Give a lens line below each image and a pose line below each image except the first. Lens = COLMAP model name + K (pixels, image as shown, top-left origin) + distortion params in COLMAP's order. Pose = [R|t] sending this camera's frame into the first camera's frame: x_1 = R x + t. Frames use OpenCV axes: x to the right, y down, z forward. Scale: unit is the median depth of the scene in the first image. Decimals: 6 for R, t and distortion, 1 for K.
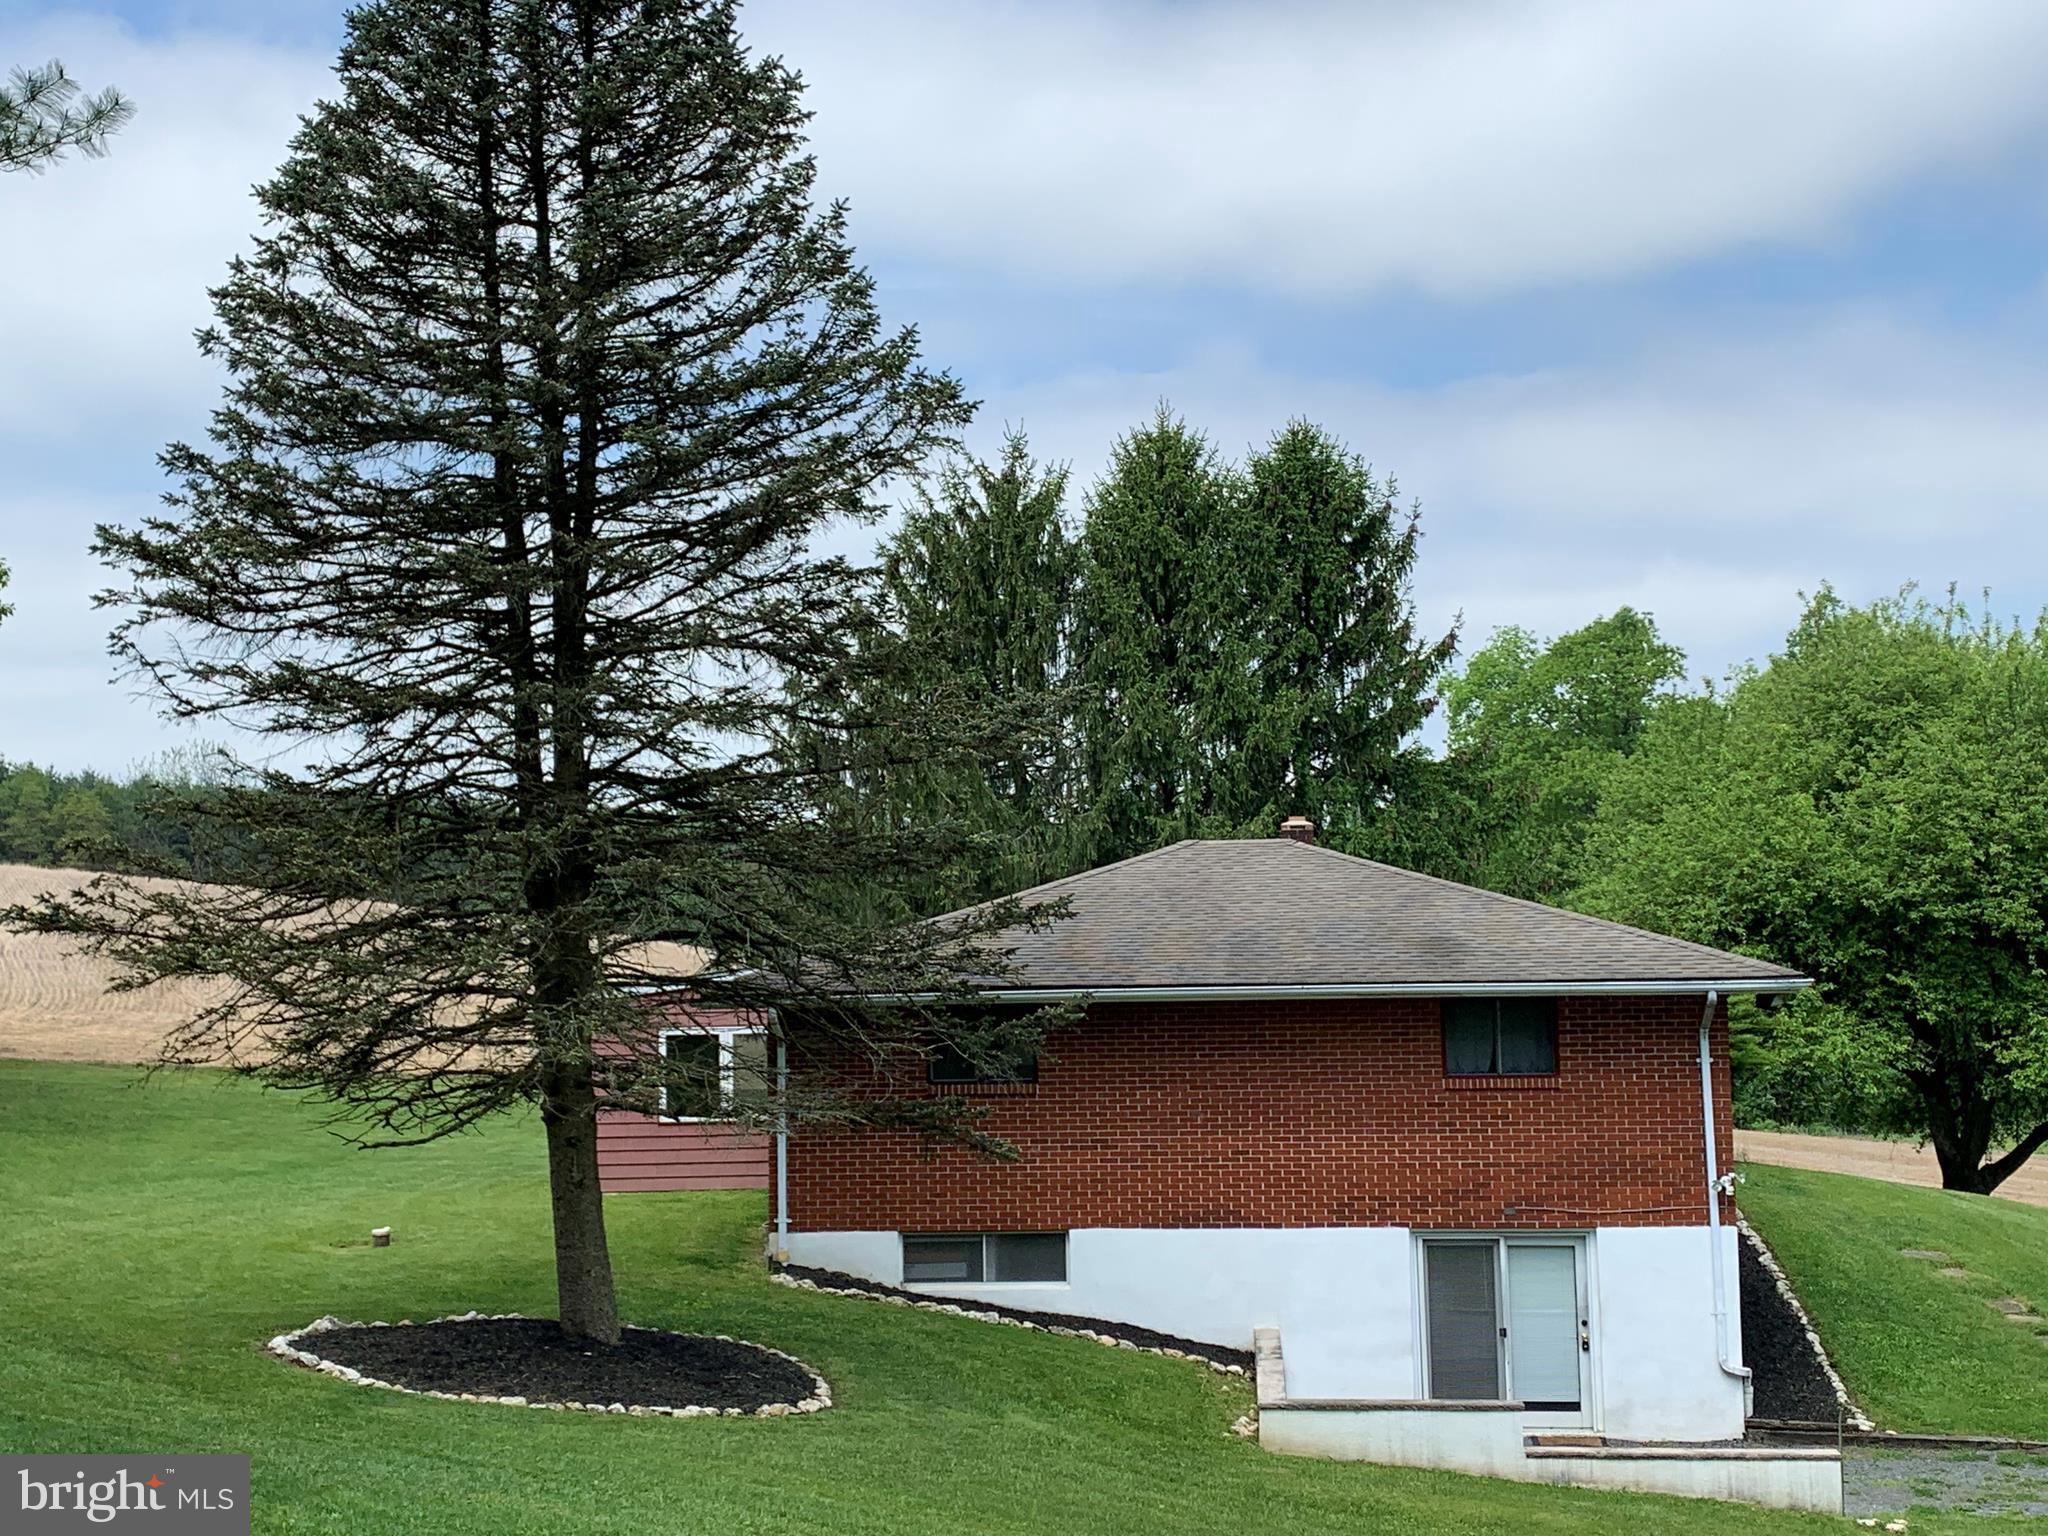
lens RADIAL K [[2716.2, 0, 1024.0], [0, 2716.2, 768.0], [0, 0, 1]] dist [0.185094, -0.016552]
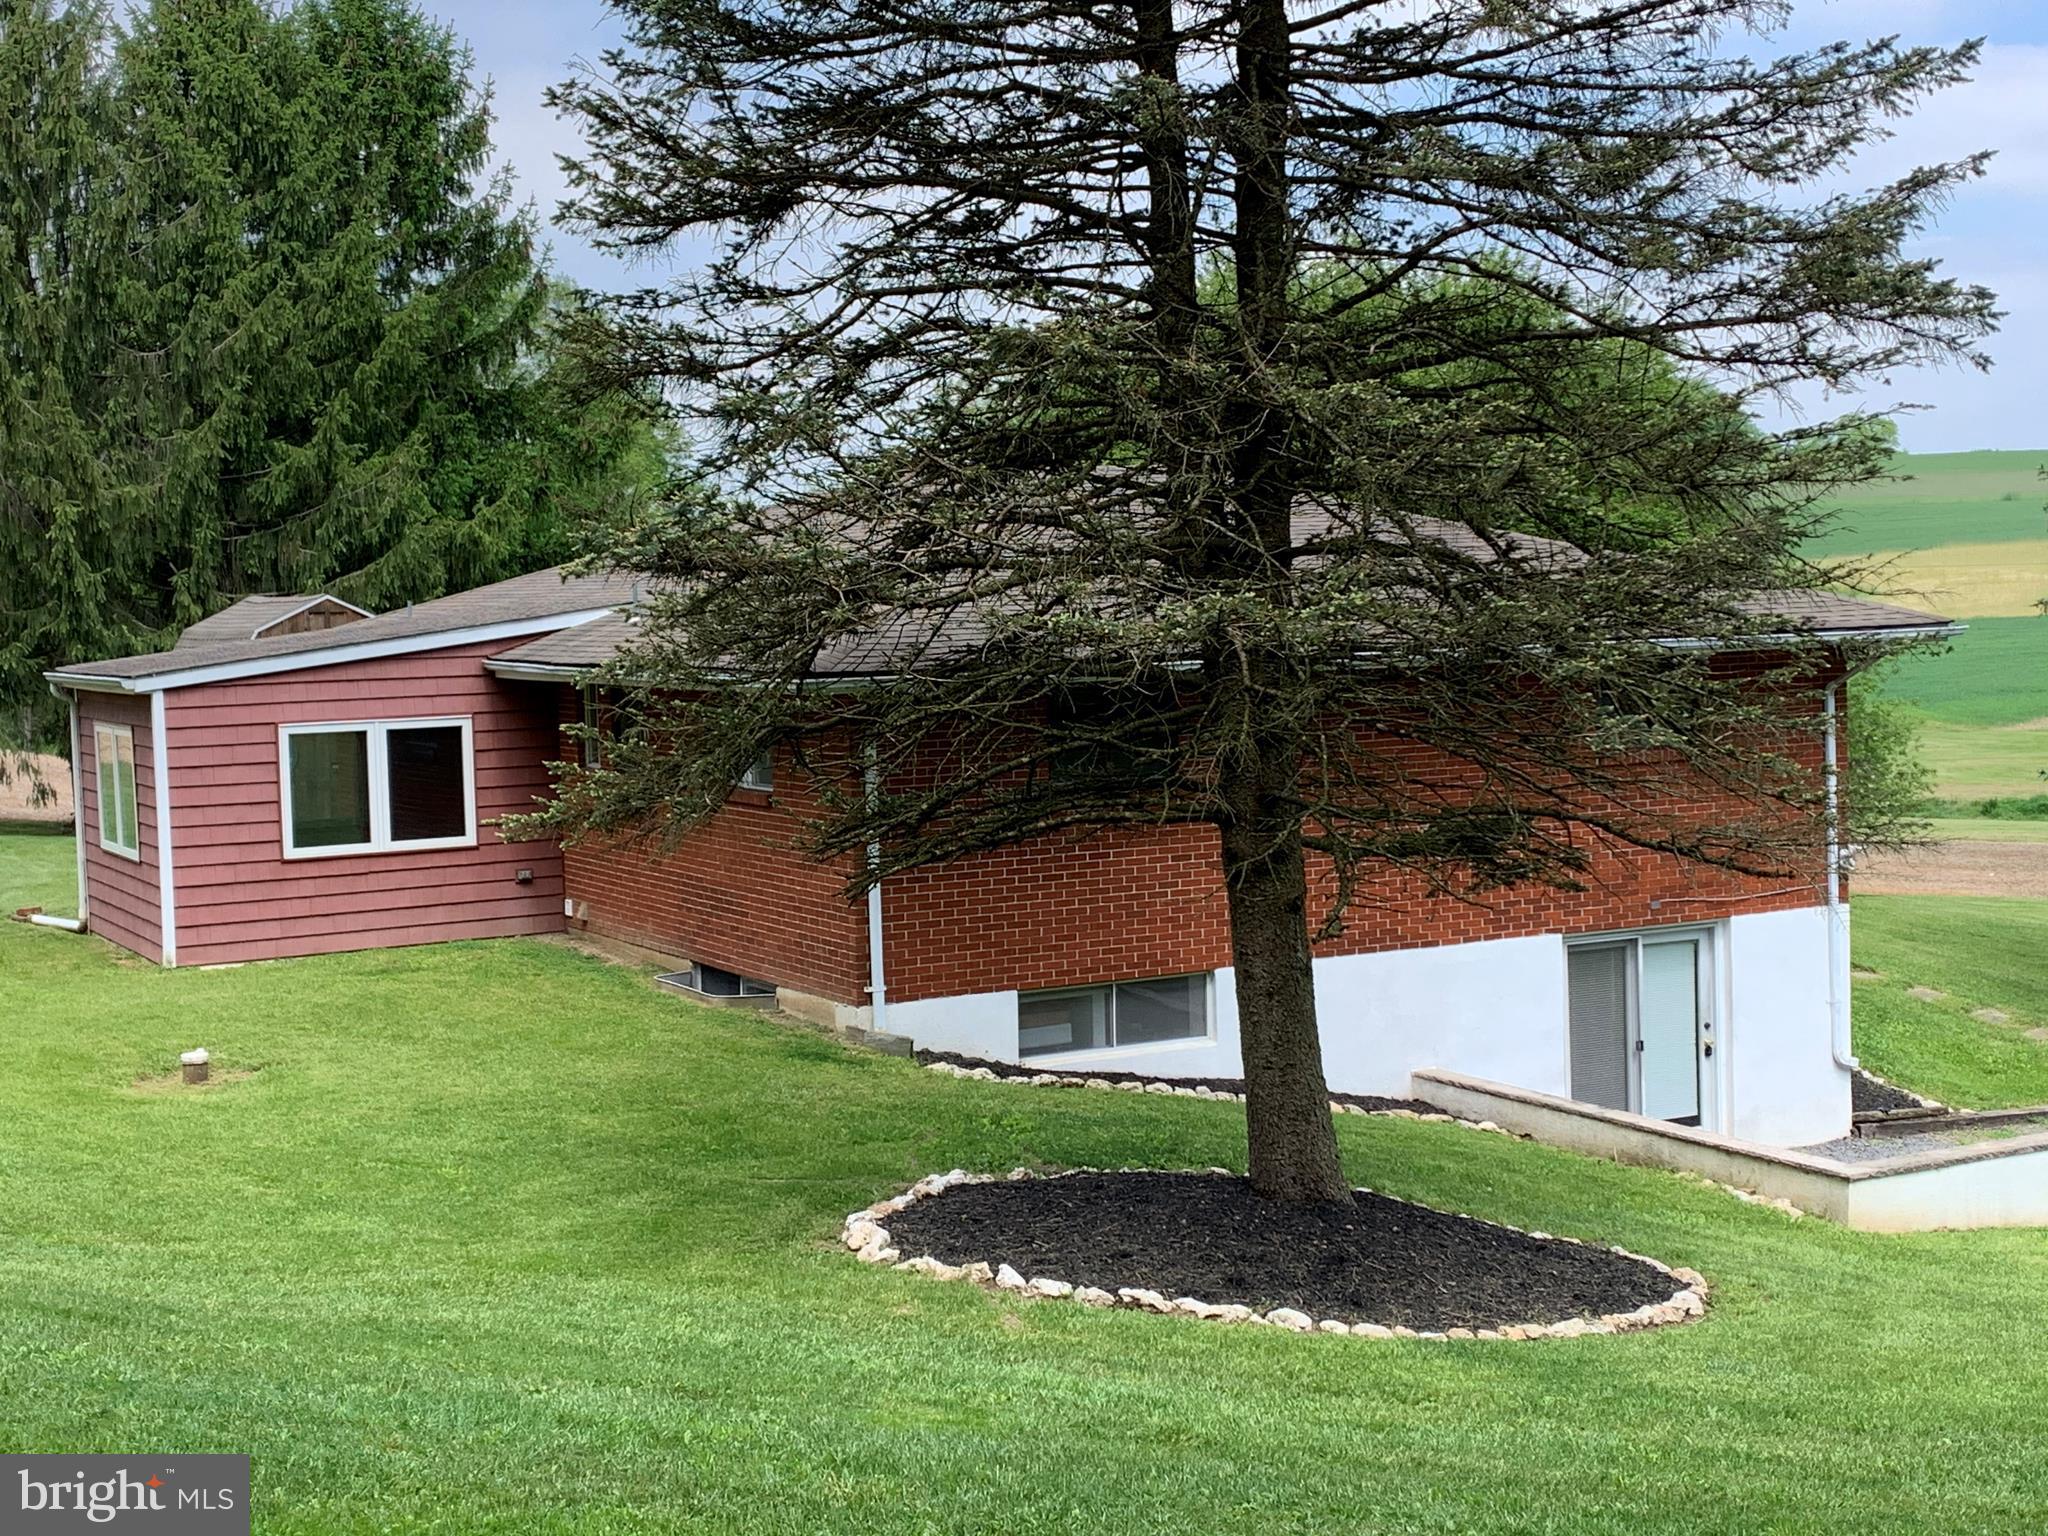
lens RADIAL K [[2716.2, 0, 1024.0], [0, 2716.2, 768.0], [0, 0, 1]] dist [0.185094, -0.016552]
pose [[0.856561, -0.042171, 0.514319, -0.420983], [-0.023197, 0.992501, 0.120012, 0.022740], [-0.515523, -0.114728, 0.849160, 0.386985]]
